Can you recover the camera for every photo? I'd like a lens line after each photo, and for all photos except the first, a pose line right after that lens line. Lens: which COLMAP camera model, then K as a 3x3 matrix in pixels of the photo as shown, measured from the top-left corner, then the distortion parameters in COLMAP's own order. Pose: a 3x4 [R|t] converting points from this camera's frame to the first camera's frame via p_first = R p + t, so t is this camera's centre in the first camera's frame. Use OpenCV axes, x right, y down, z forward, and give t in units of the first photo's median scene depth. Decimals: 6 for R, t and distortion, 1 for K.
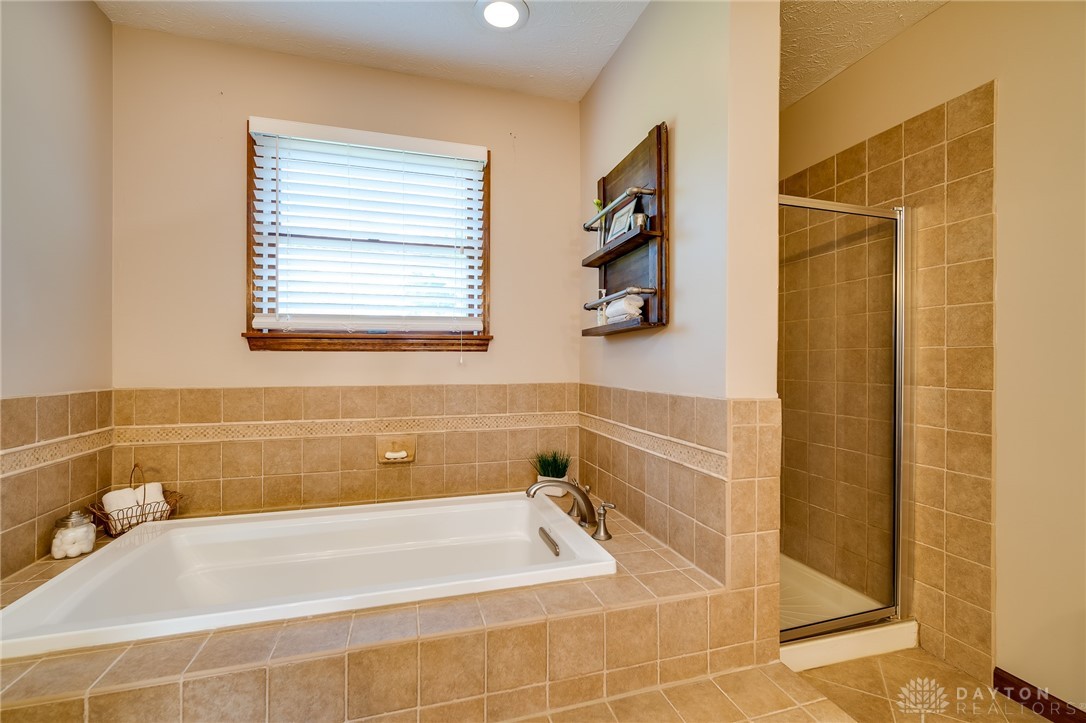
lens RADIAL K [[469.3, 0, 541.9], [0, 469.3, 362.5], [0, 0, 1]] dist [0.003101, 0.000333]
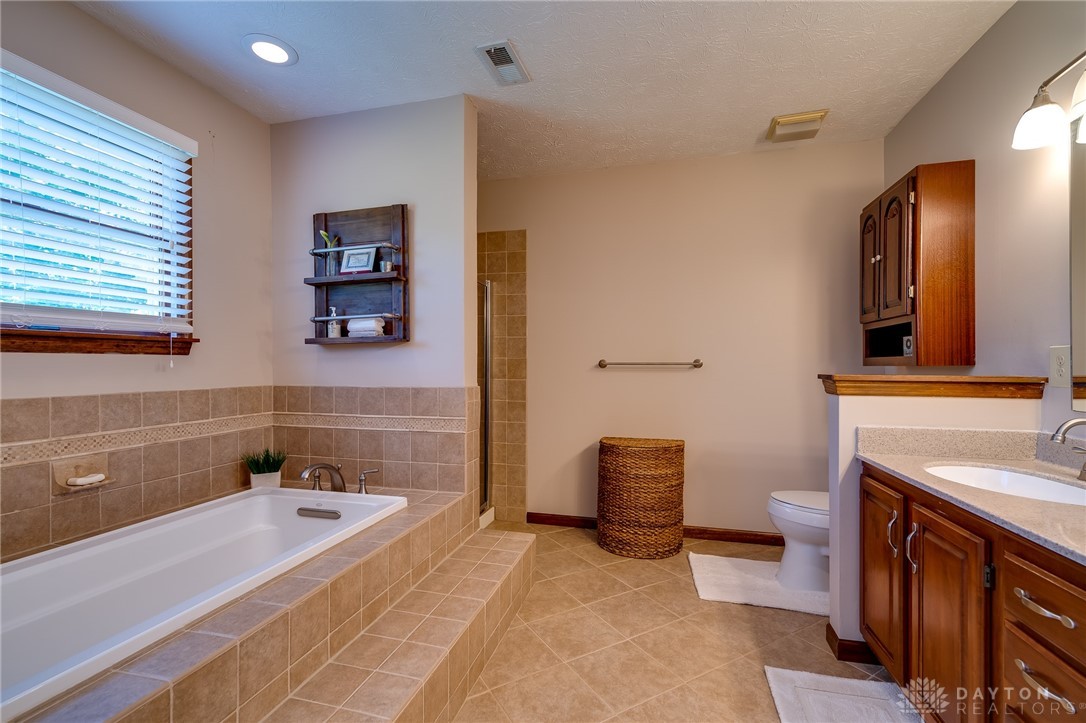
lens RADIAL K [[469.3, 0, 542.6], [0, 469.3, 365.5], [0, 0, 1]] dist [0.003101, 0.000333]
pose [[0.518512, -0.000134, 0.855070, -0.674567], [0.001310, 0.999999, -0.000637, -0.001214], [-0.855069, 0.001450, 0.518511, -0.116953]]
